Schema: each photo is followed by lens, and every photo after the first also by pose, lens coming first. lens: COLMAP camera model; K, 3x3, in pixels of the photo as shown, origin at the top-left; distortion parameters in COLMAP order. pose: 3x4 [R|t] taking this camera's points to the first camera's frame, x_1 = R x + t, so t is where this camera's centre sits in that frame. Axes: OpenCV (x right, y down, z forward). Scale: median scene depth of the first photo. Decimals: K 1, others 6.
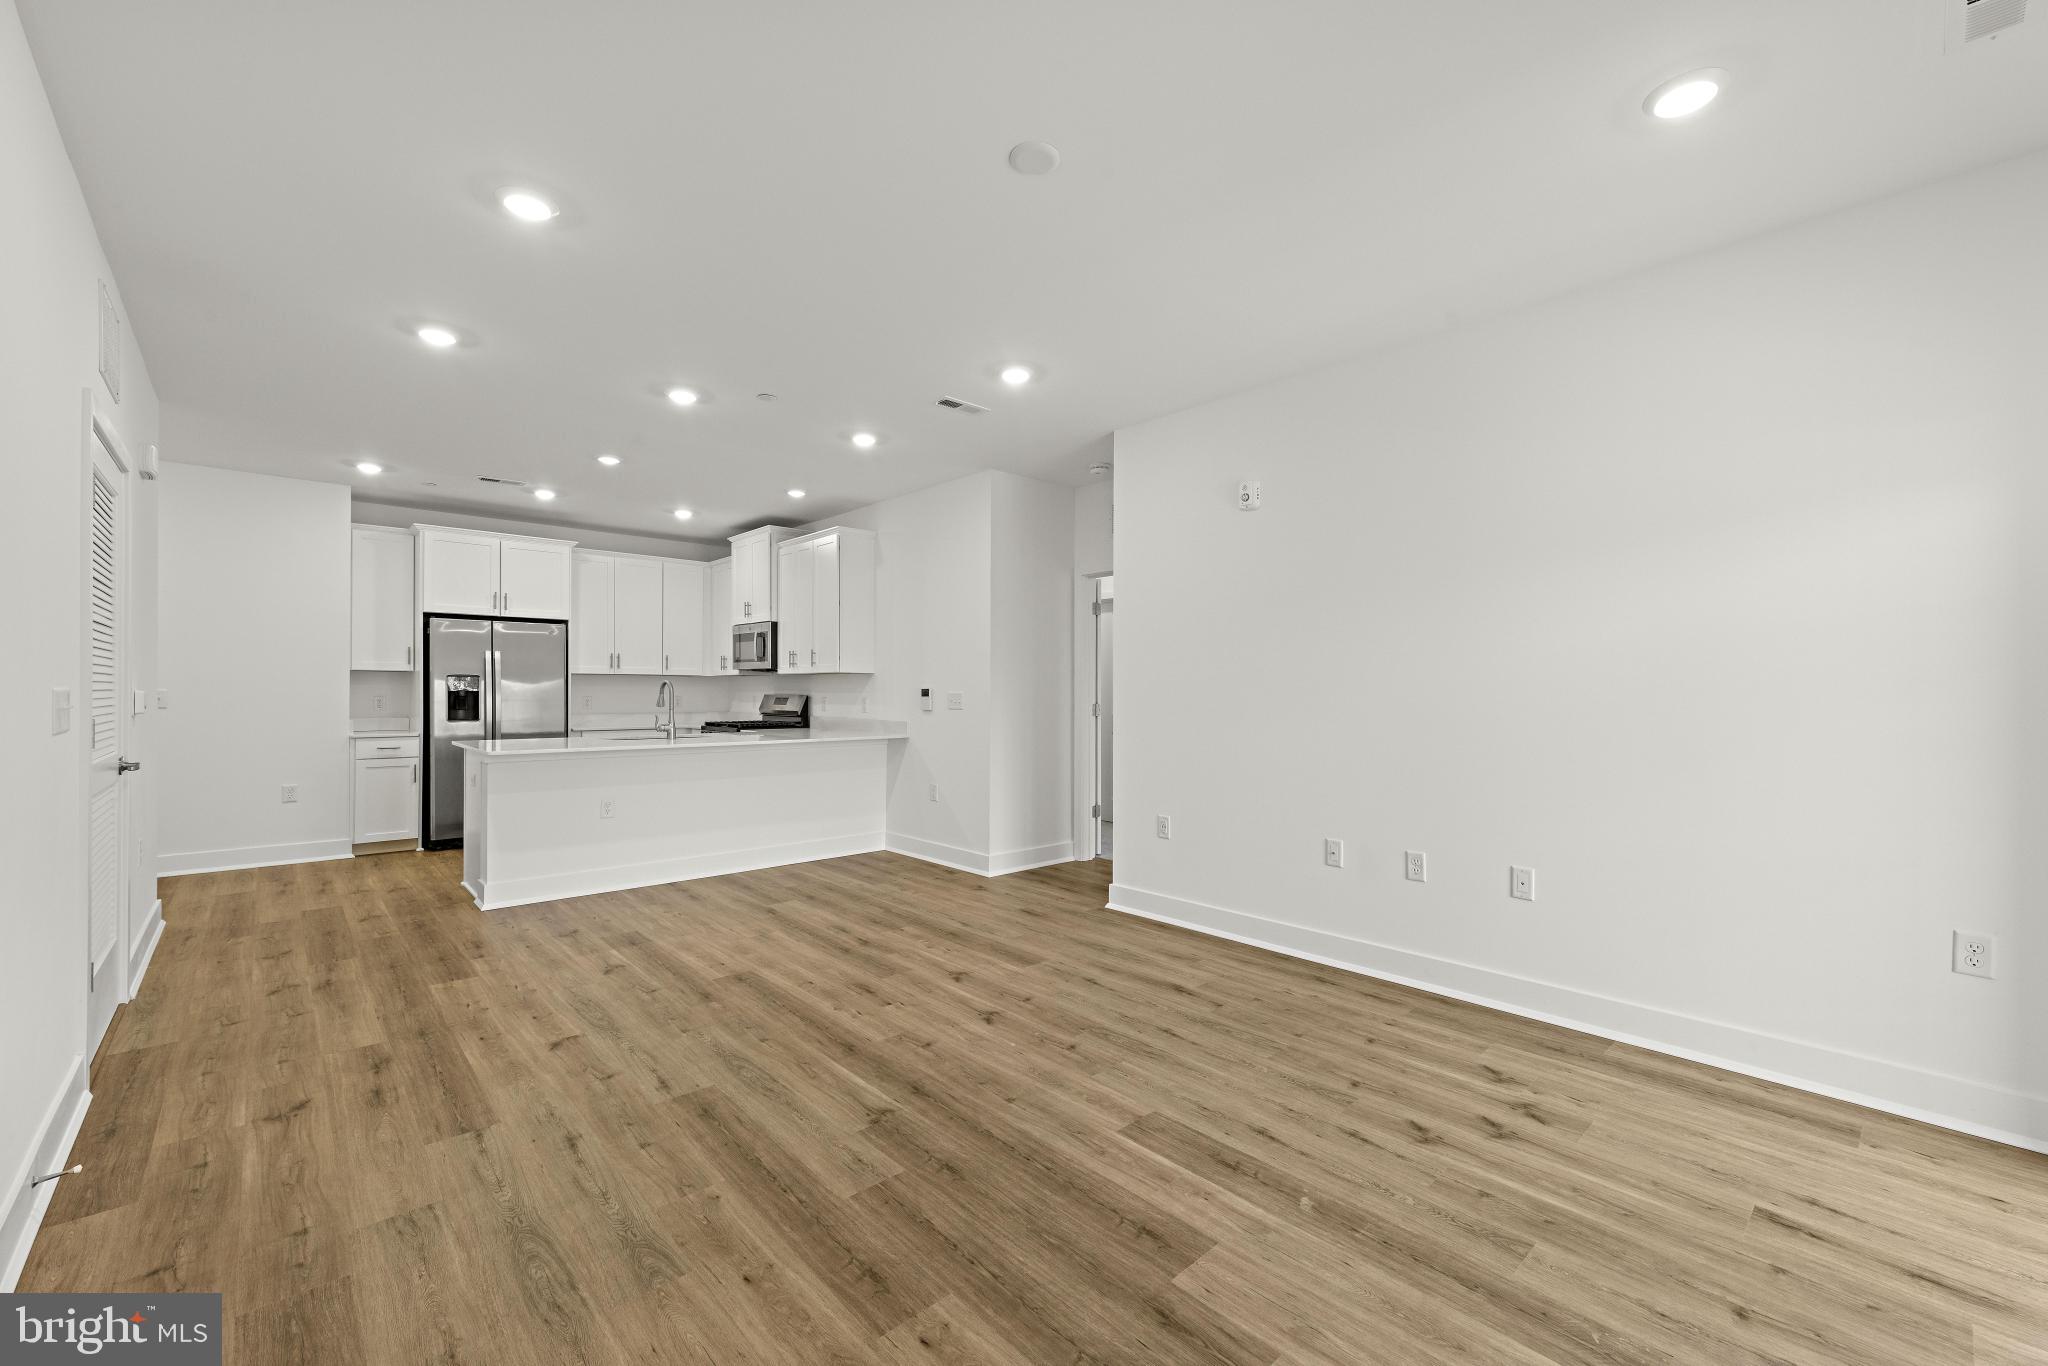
lens RADIAL K [[815.7, 0, 1033.4], [0, 815.7, 701.7], [0, 0, 1]] dist [0.006106, -0.000724]
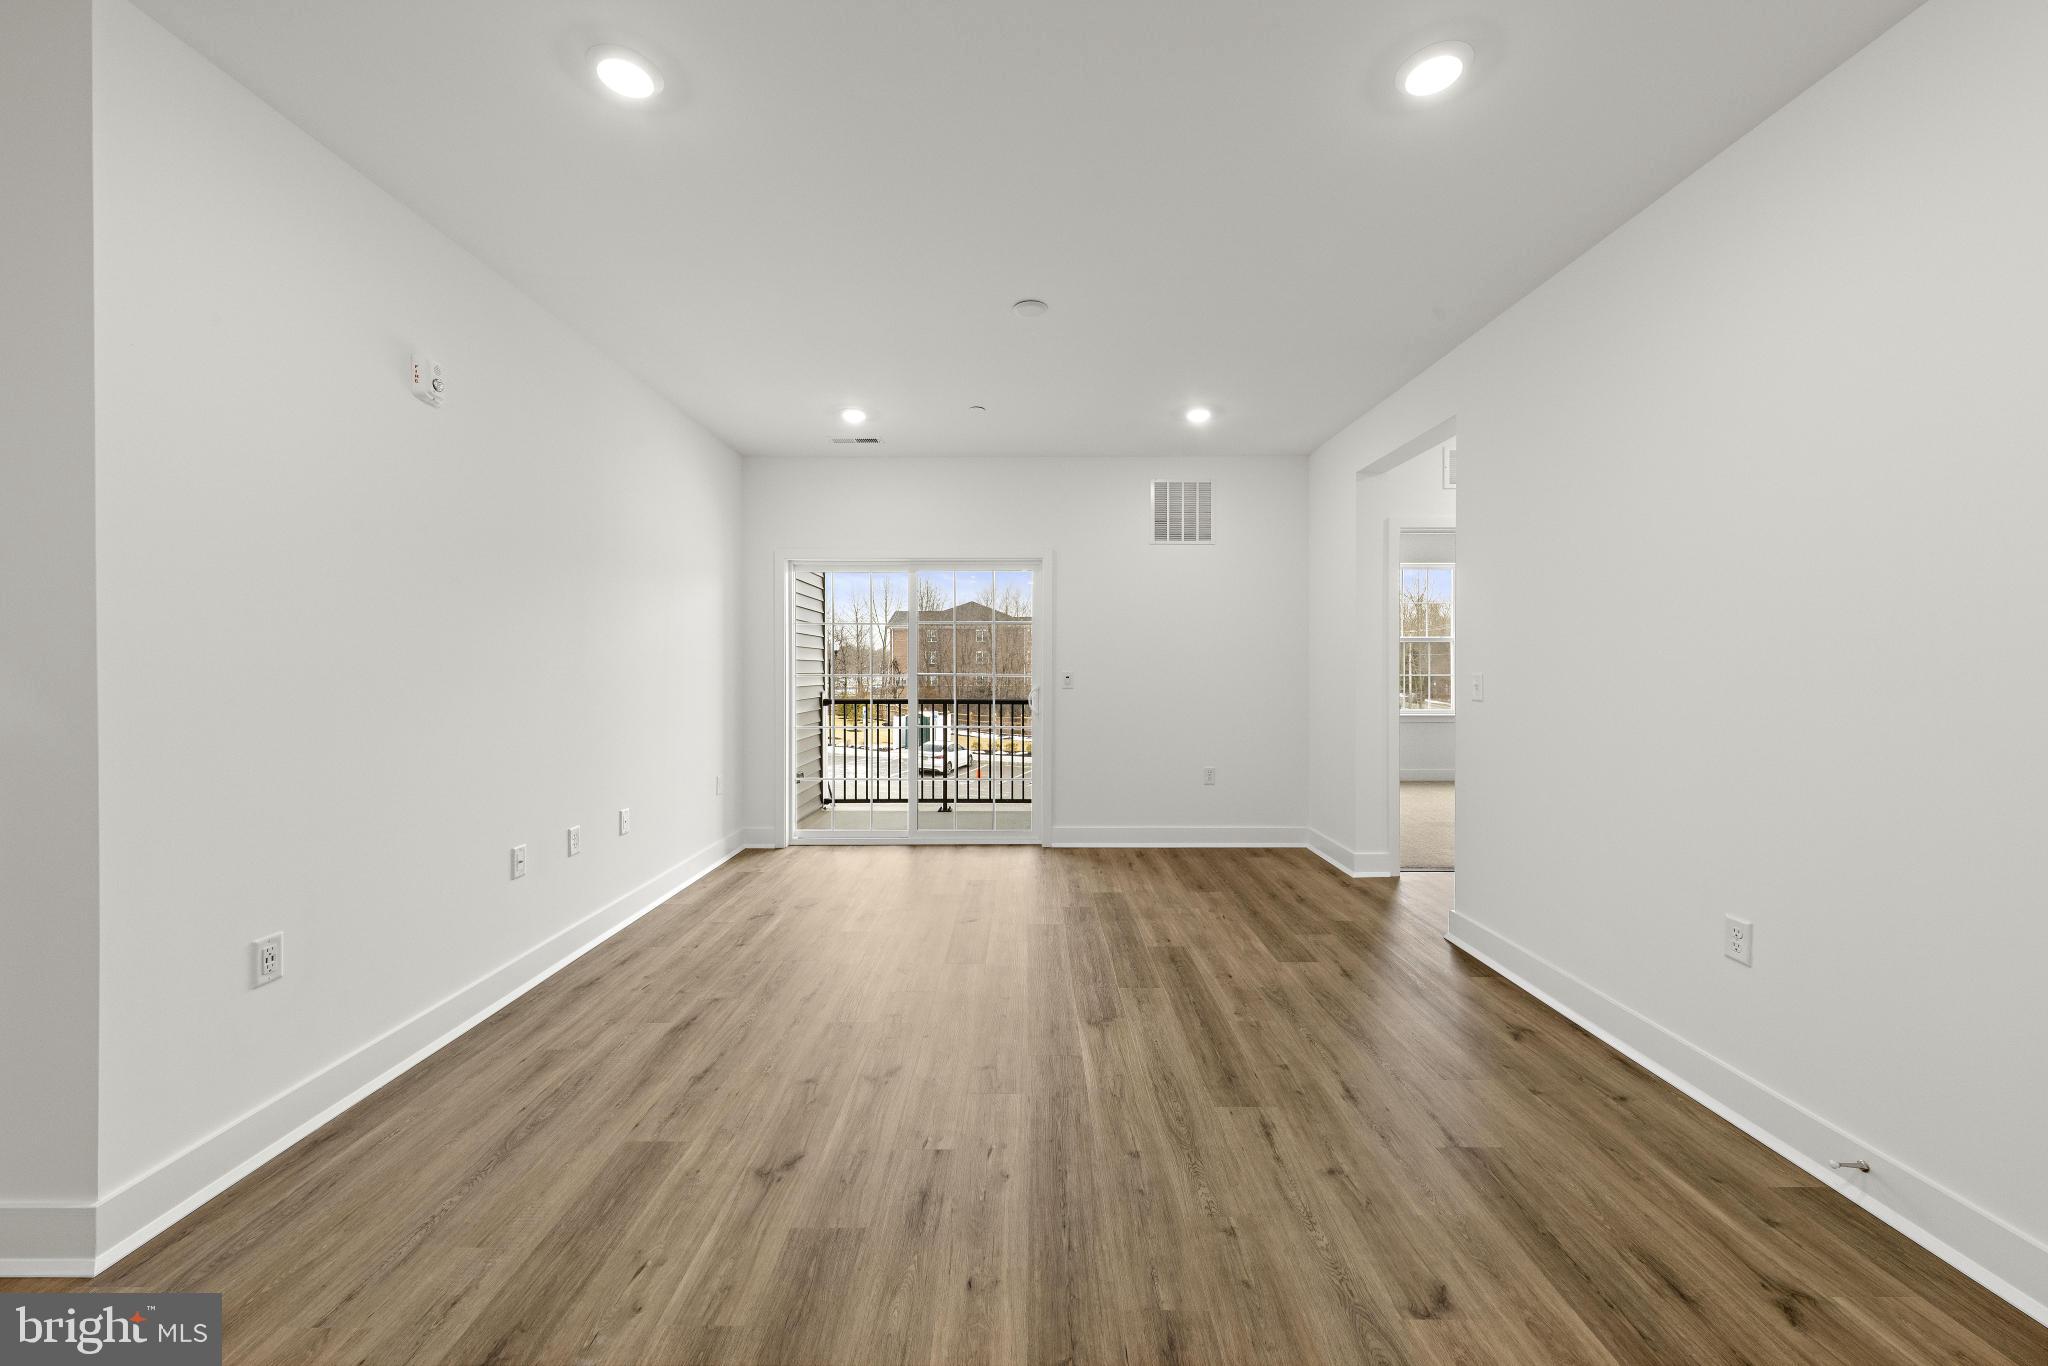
lens RADIAL K [[750.5, 0, 1022.1], [0, 750.5, 675.6], [0, 0, 1]] dist [0.003672, -0.000781]
pose [[-0.725432, -0.011749, 0.688194, -0.566161], [0.008297, 0.999632, 0.025812, -0.026966], [-0.688244, 0.024435, -0.725068, 1.224140]]
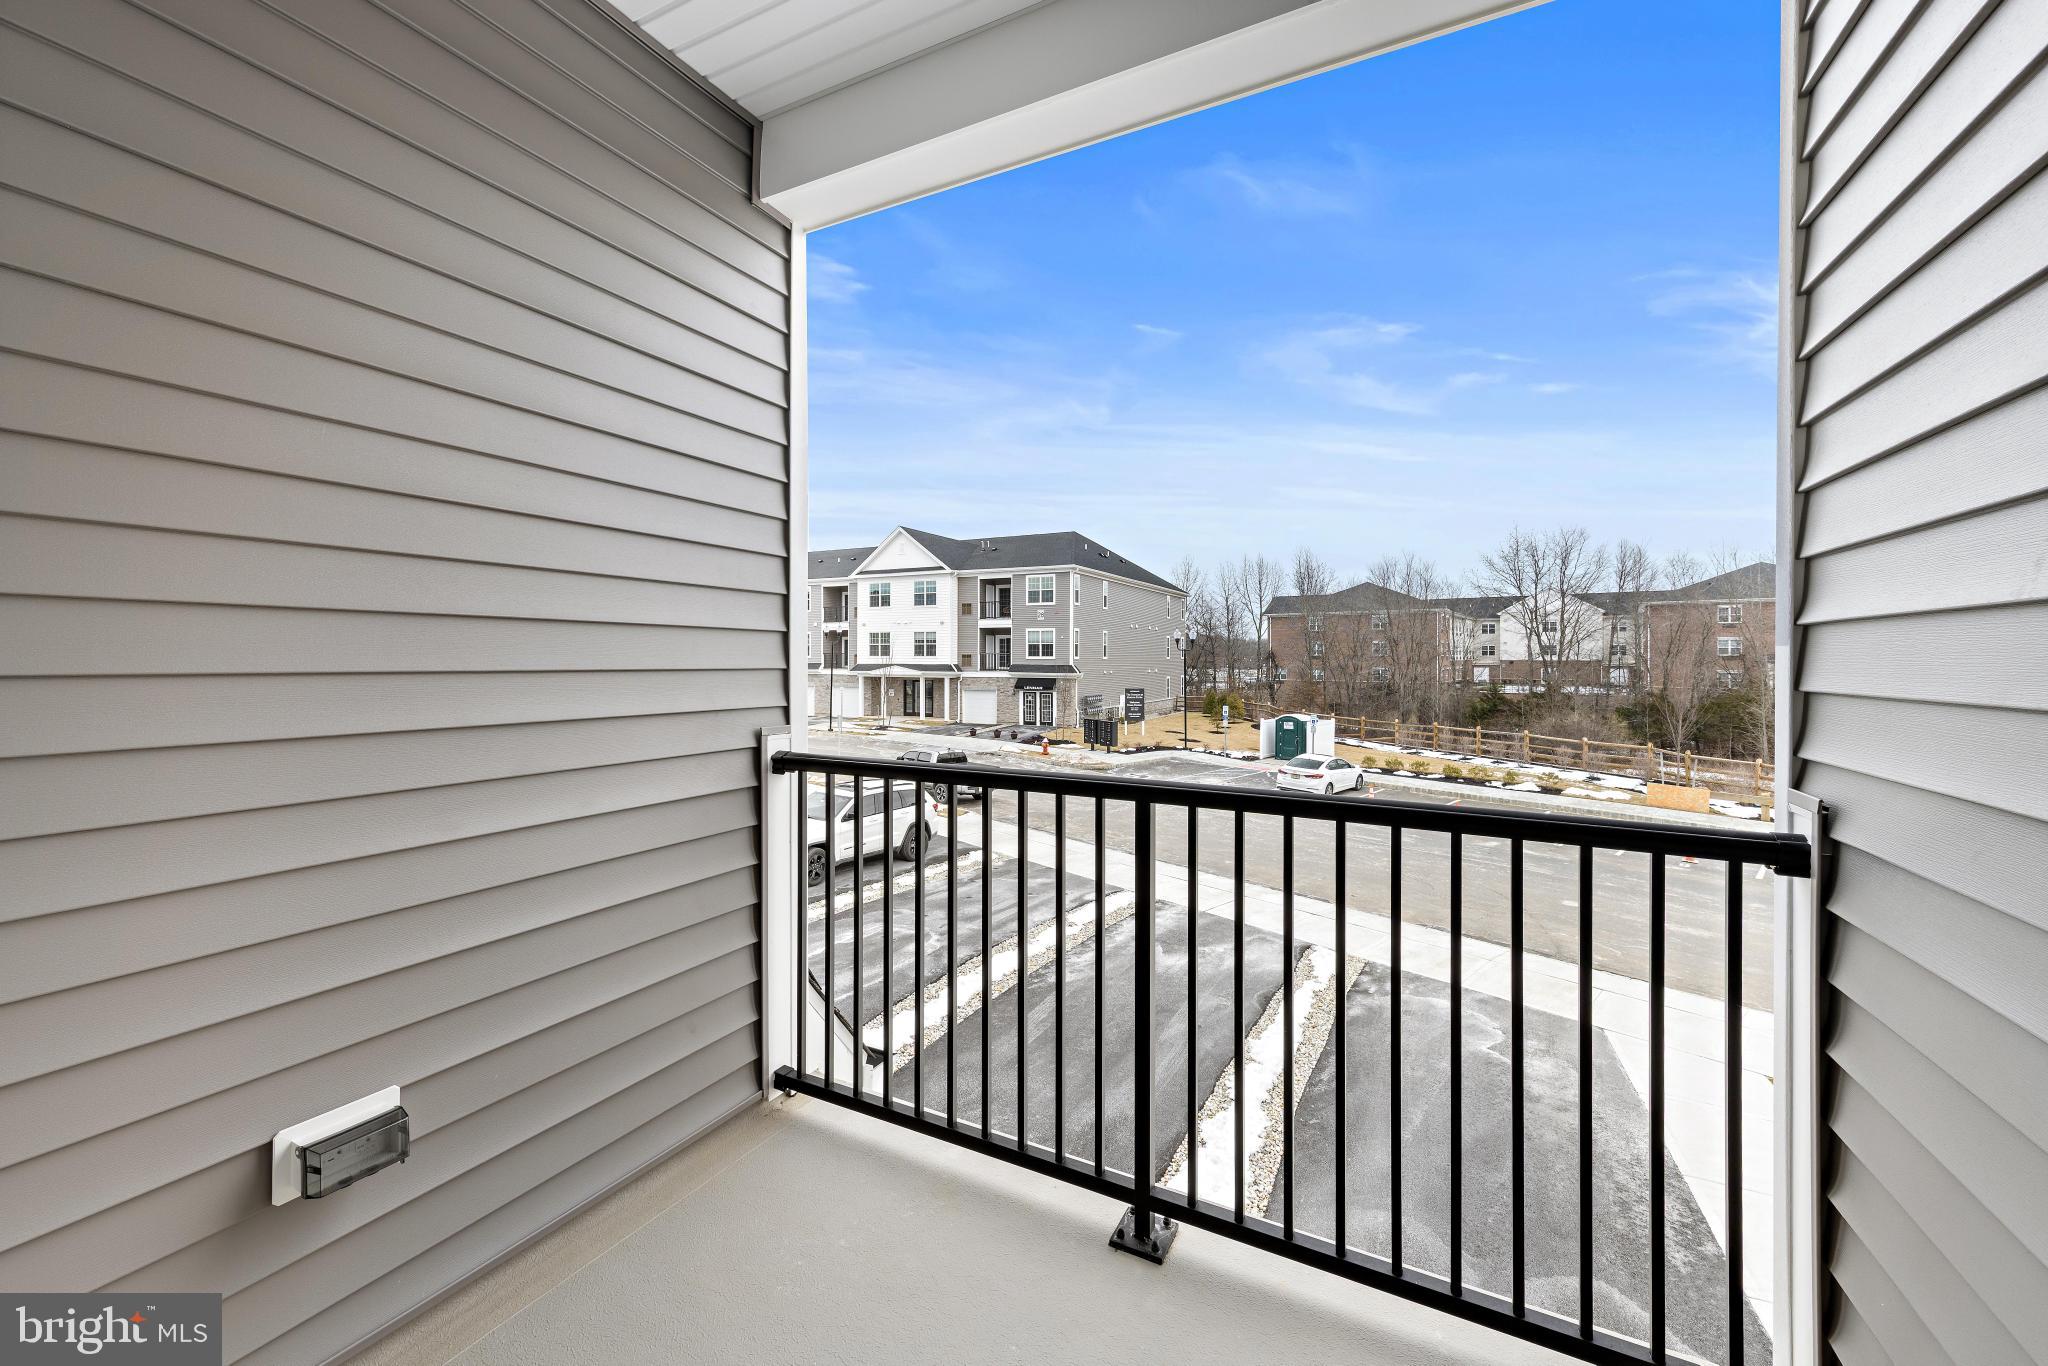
lens RADIAL K [[782.2, 0, 1043.7], [0, 782.2, 646.4], [0, 0, 1]] dist [0.001017, 0.000025]
pose [[-0.344369, 0.008014, 0.938800, 0.486495], [0.007768, 0.999954, -0.005687, -0.000203], [-0.938802, 0.005335, -0.344415, 0.167793]]
